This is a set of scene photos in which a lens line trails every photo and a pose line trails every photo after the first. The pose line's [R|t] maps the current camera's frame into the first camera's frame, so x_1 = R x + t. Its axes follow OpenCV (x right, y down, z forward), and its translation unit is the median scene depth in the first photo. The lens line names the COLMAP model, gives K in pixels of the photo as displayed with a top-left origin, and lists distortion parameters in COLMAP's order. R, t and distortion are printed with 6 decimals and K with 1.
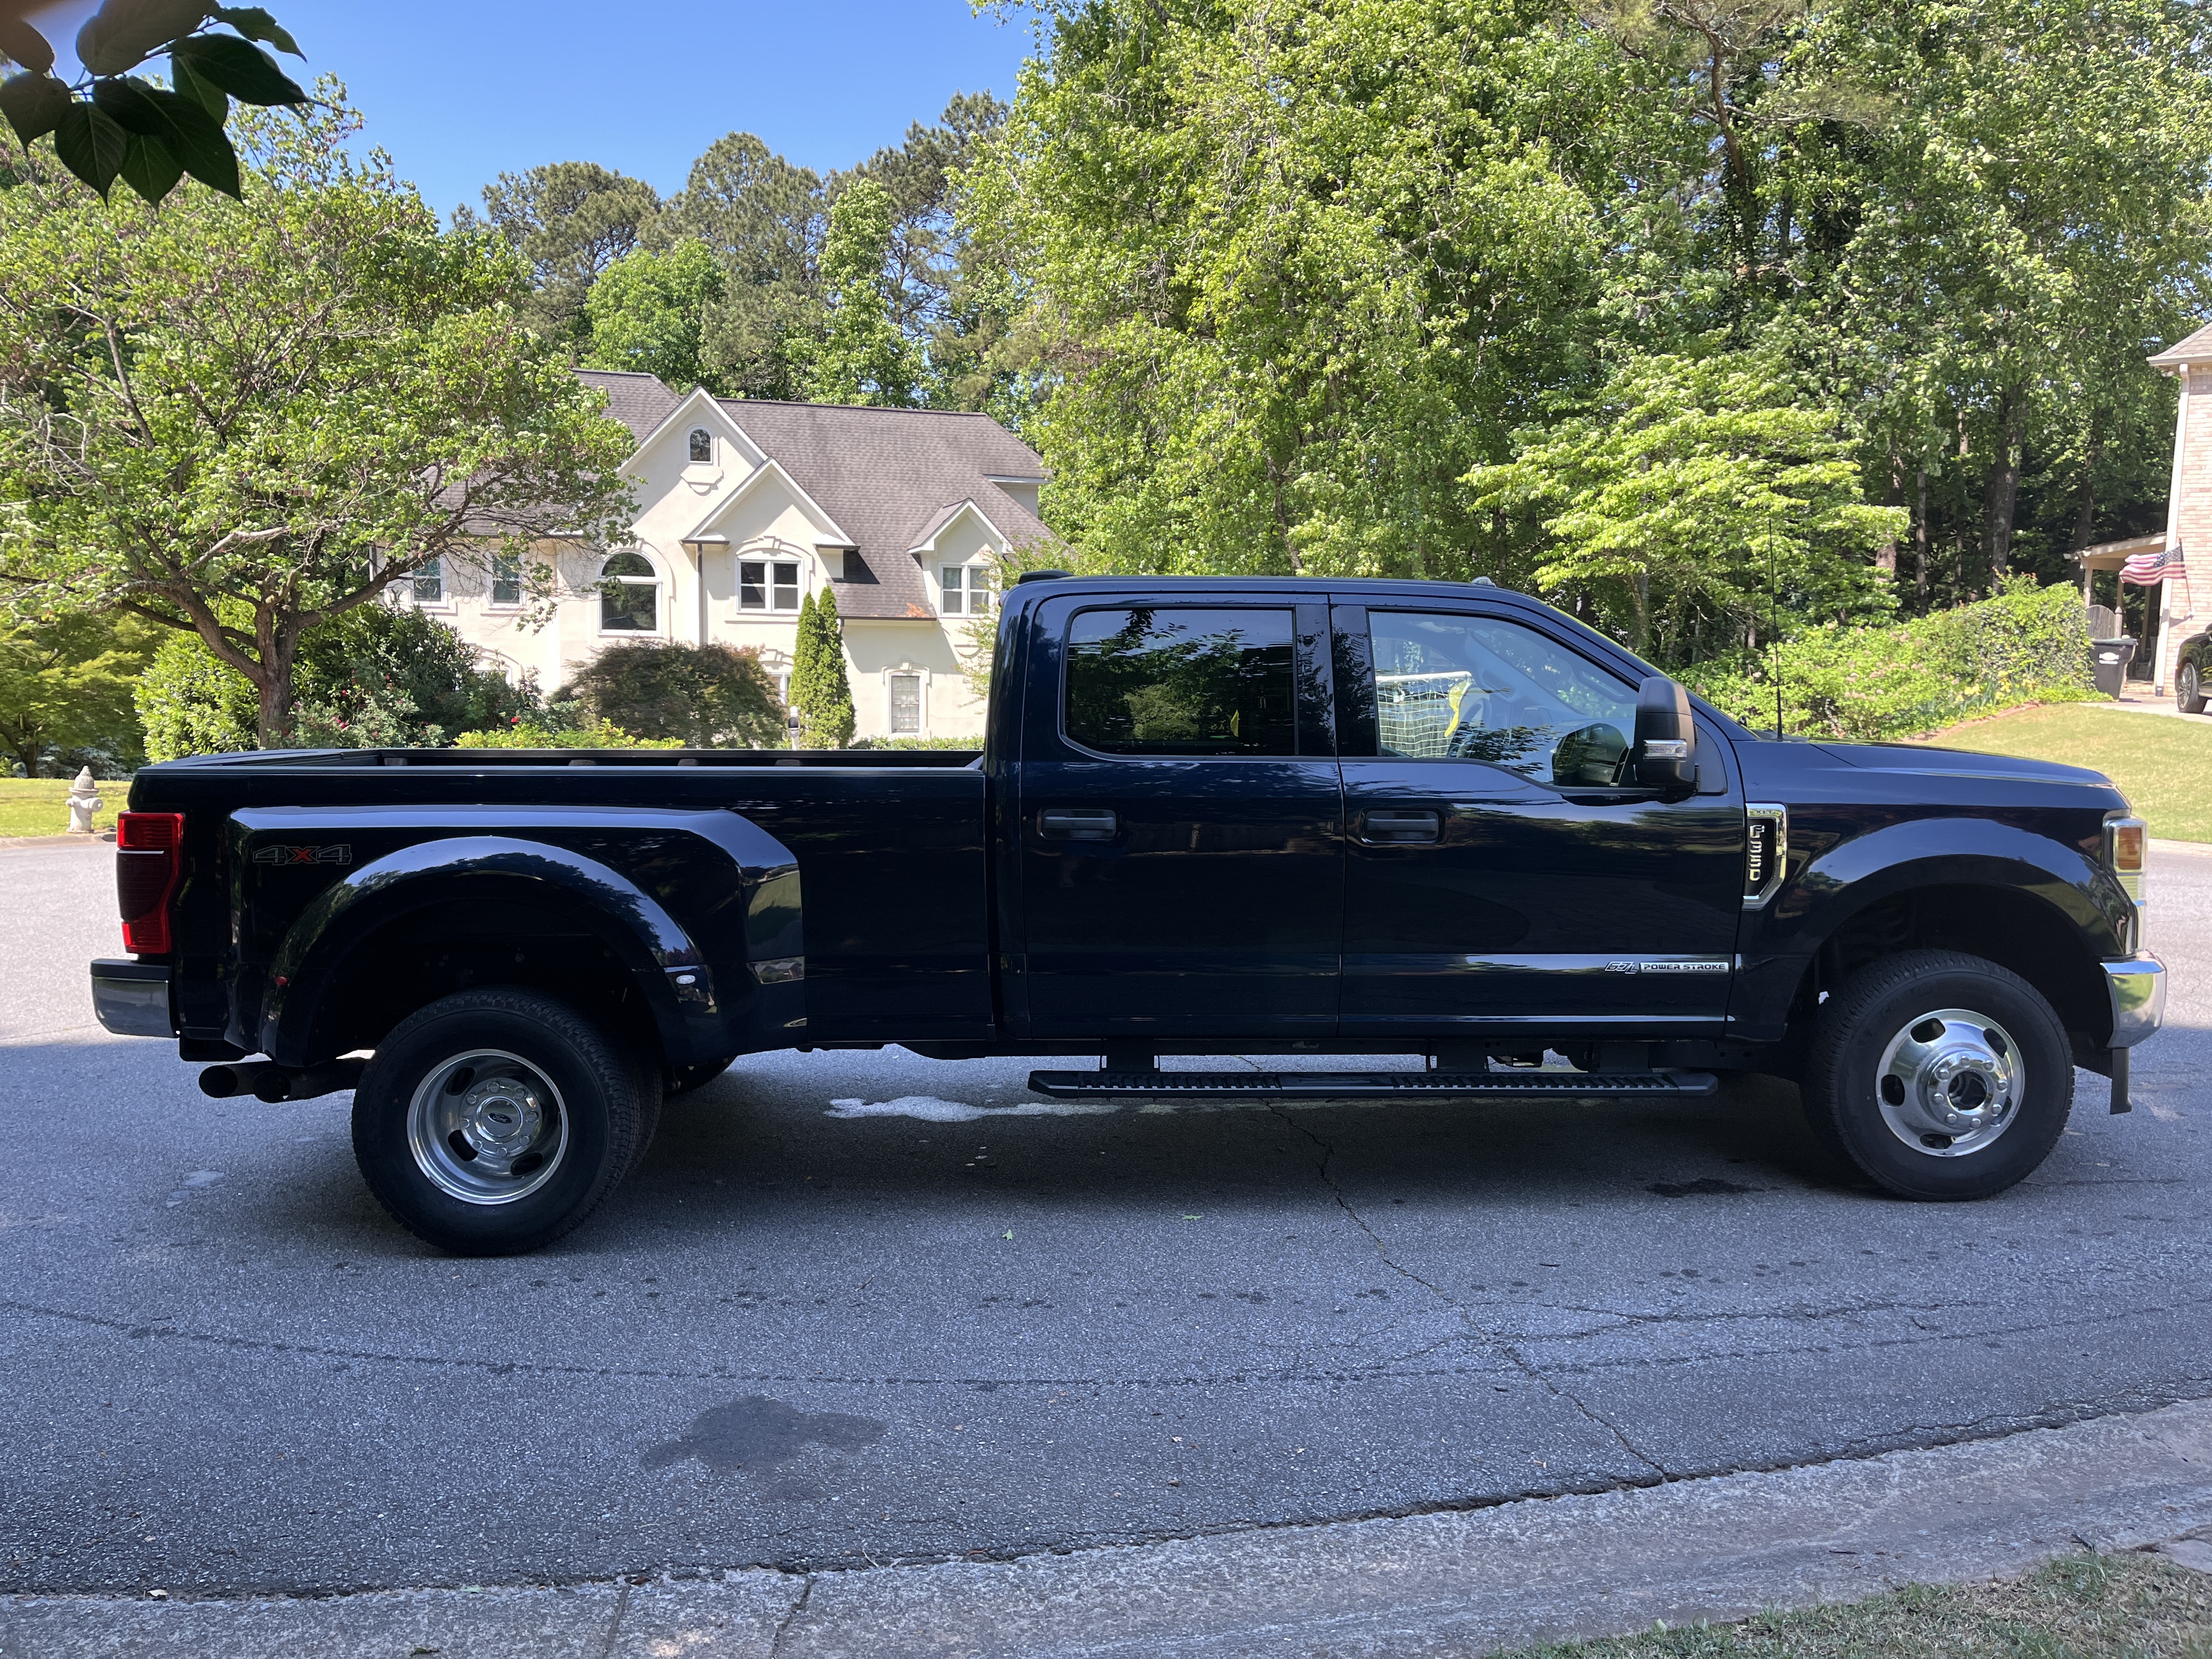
lens RADIAL K [[1699.0, 0, 1106.0], [0, 1699.0, 829.5], [0, 0, 1]] dist [0.025685, -0.007385]
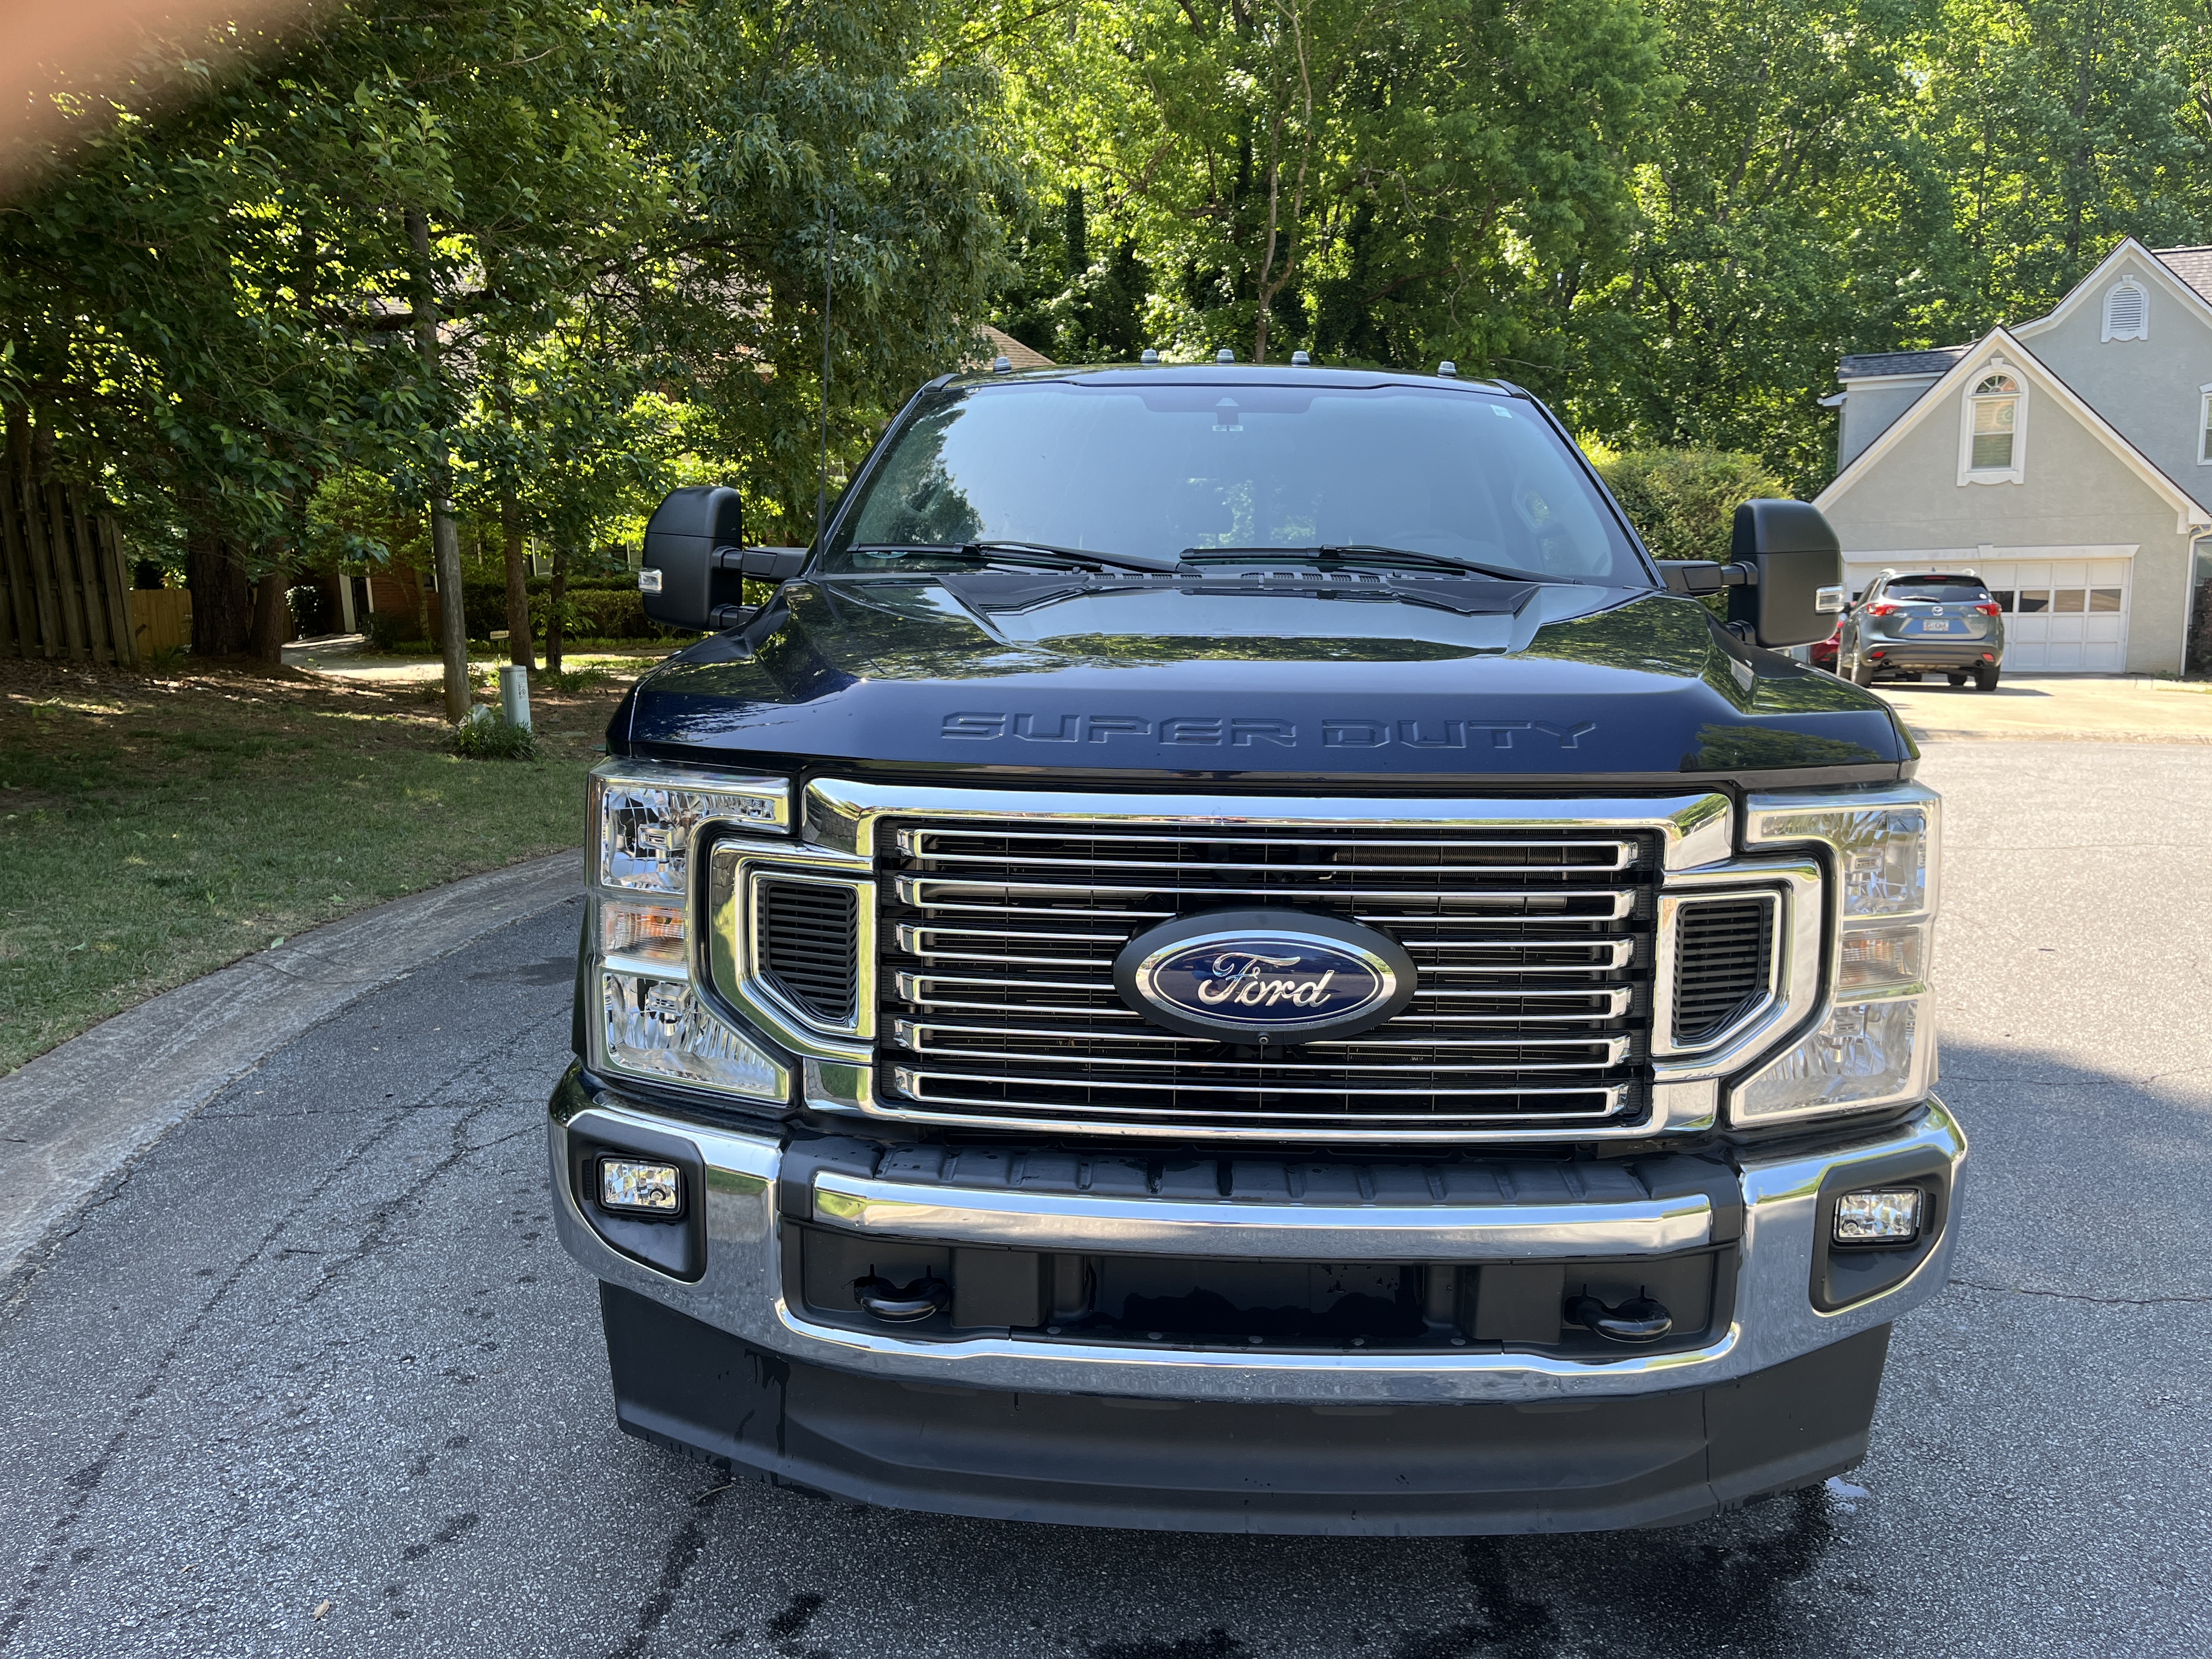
lens RADIAL K [[1670.5, 0, 1118.5], [0, 1670.5, 823.0], [0, 0, 1]] dist [0.076972, -0.105947]
pose [[-0.048897, 0.141217, -0.988770, 0.130664], [-0.095457, 0.984762, 0.145365, -0.008021], [0.994232, 0.101493, -0.034672, 0.147529]]
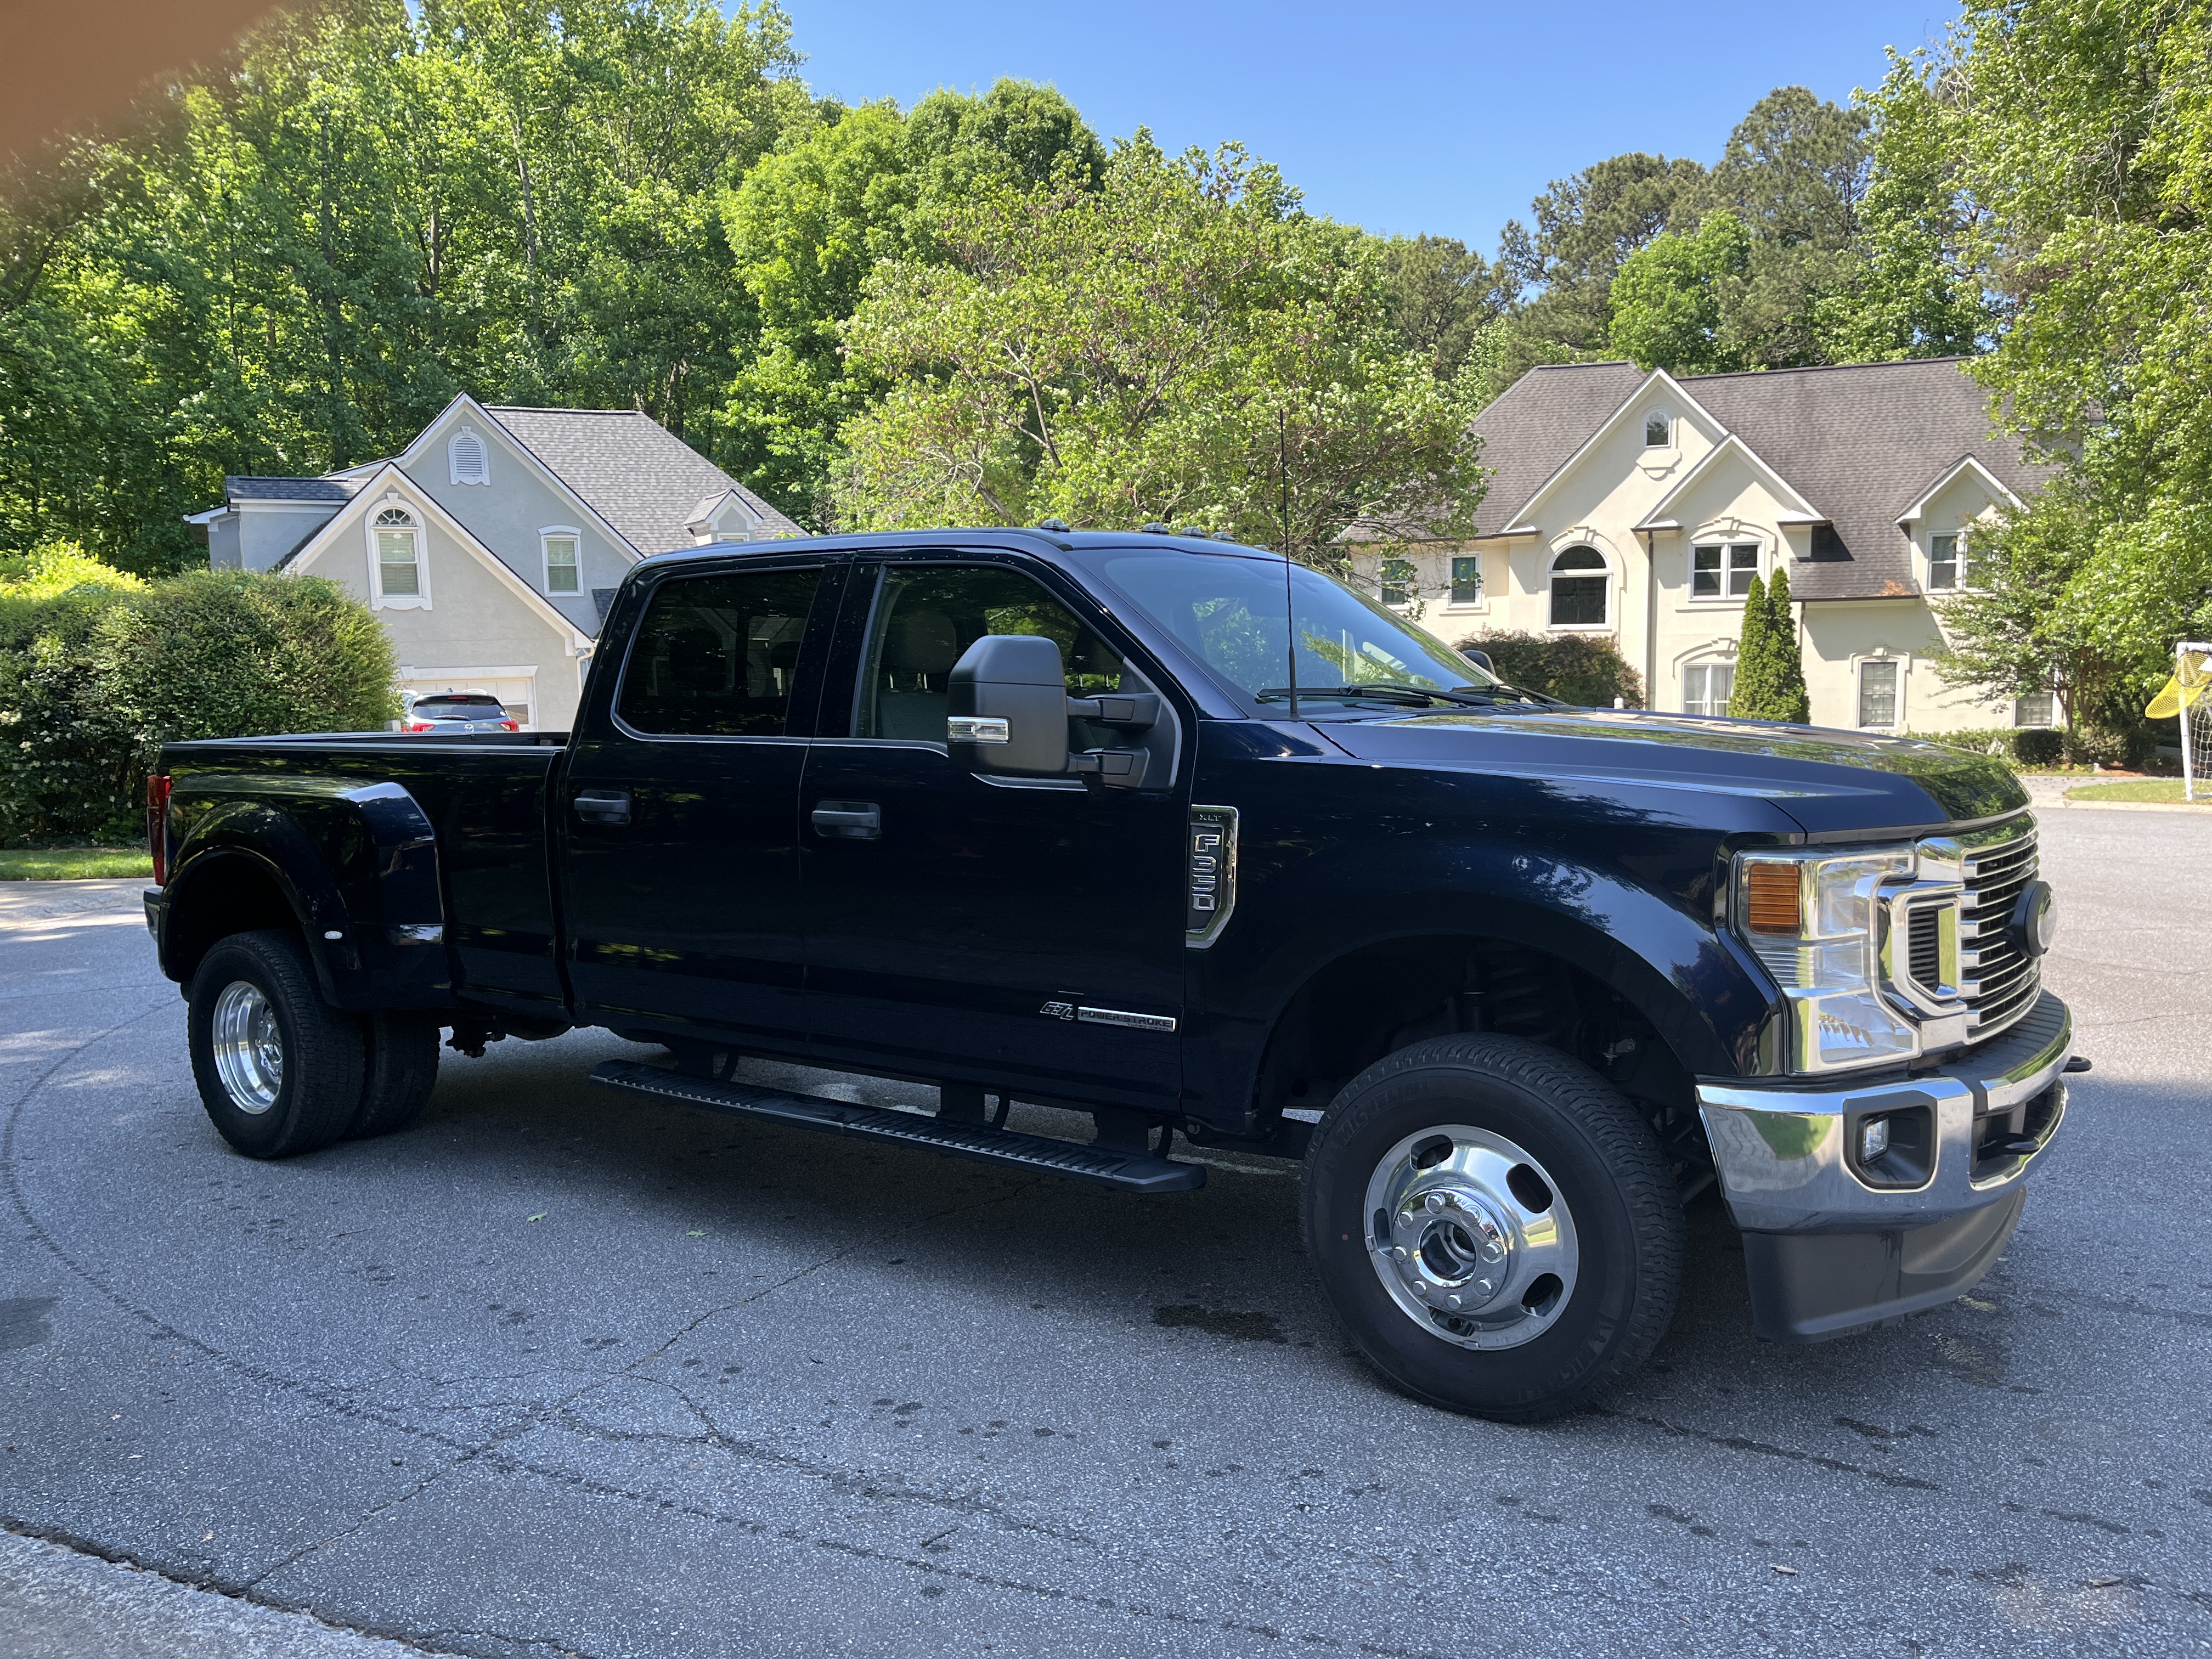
lens RADIAL K [[1675.8, 0, 1096.7], [0, 1675.8, 834.4], [0, 0, 1]] dist [0.068156, -0.085279]
pose [[0.796878, 0.037083, -0.603001, 0.098487], [-0.033810, 0.999288, 0.016773, -0.001649], [0.603193, 0.007022, 0.797564, 0.050432]]
